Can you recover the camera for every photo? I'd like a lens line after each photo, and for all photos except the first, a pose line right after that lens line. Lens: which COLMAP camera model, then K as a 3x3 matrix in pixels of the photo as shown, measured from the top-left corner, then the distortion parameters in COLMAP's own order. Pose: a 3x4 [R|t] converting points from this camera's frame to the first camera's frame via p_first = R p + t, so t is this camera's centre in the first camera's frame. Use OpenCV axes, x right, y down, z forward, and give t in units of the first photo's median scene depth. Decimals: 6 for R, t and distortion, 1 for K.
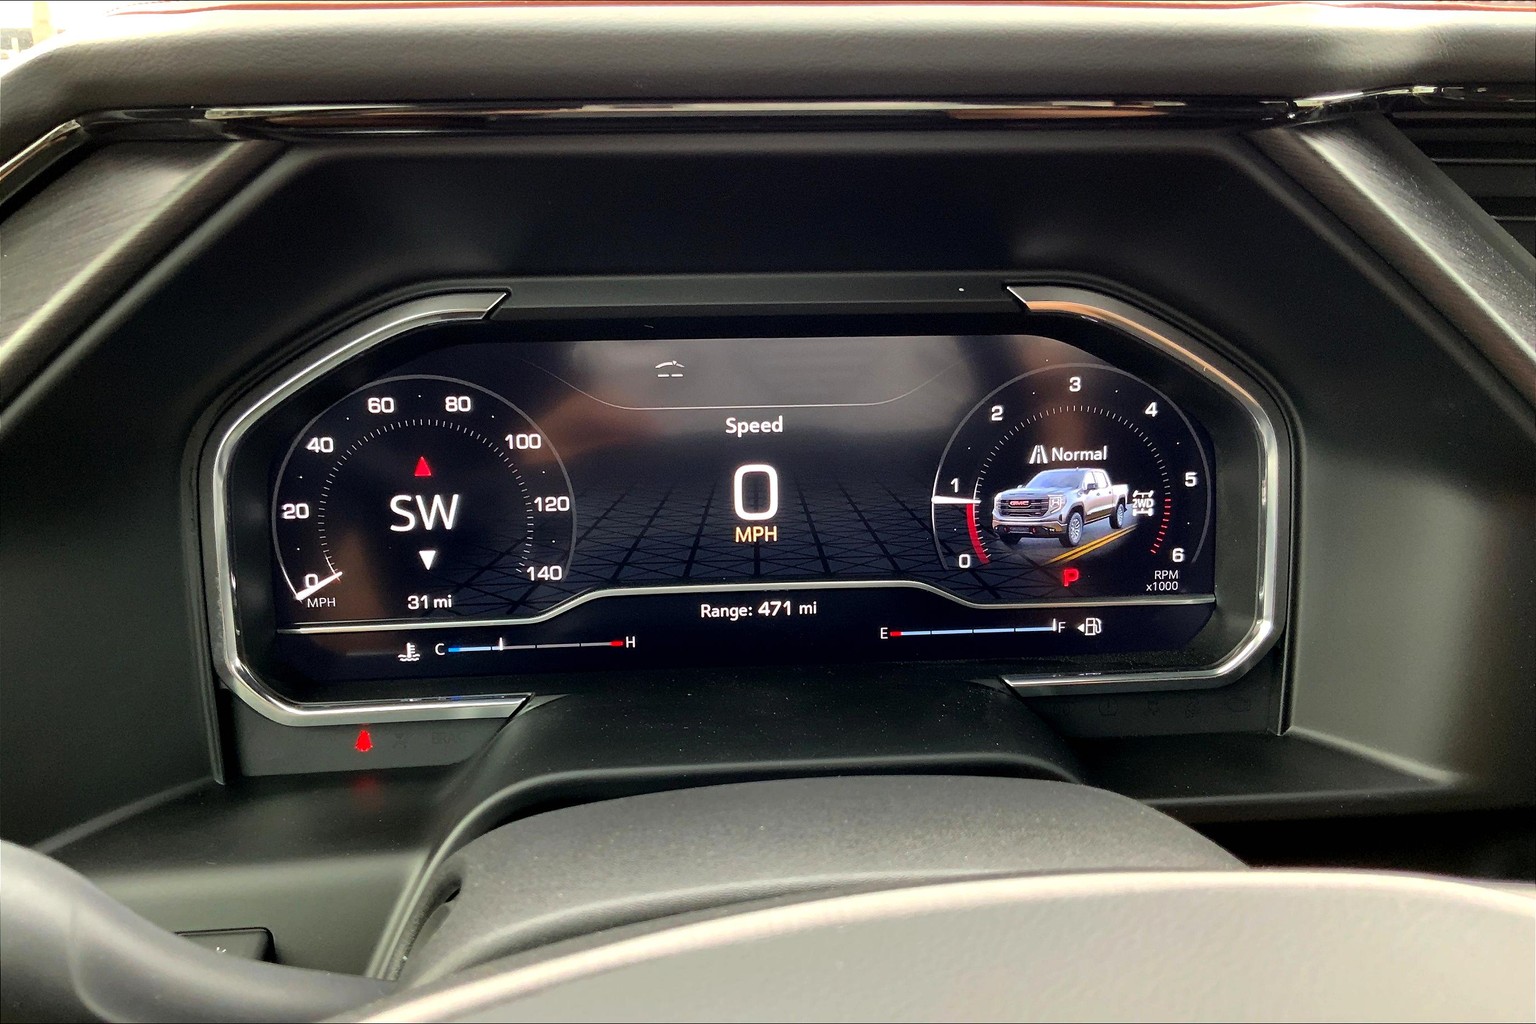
lens RADIAL K [[1336.5, 0, 768.0], [0, 1336.5, 512.0], [0, 0, 1]] dist [0.128541, -0.294696]
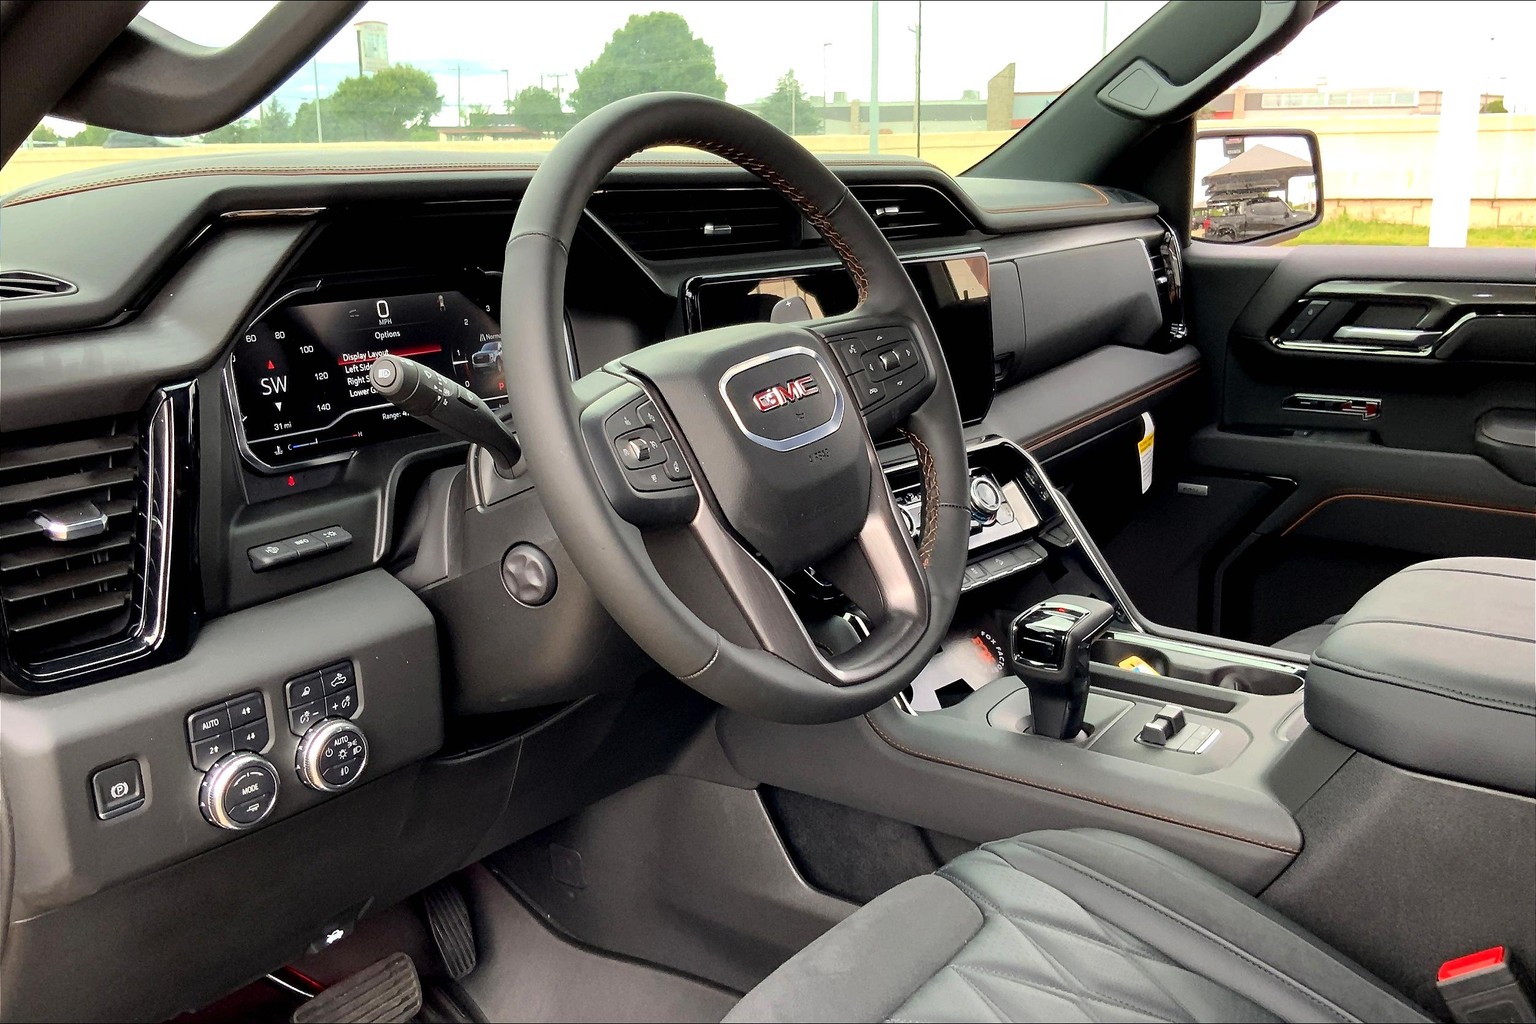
lens RADIAL K [[1336.5, 0, 768.0], [0, 1336.5, 512.0], [0, 0, 1]] dist [0.128541, -0.294696]
pose [[0.652554, -0.195863, 0.731991, -1.368547], [0.252565, 0.966997, 0.033589, 0.326343], [-0.714412, 0.162956, 0.680486, -1.049461]]
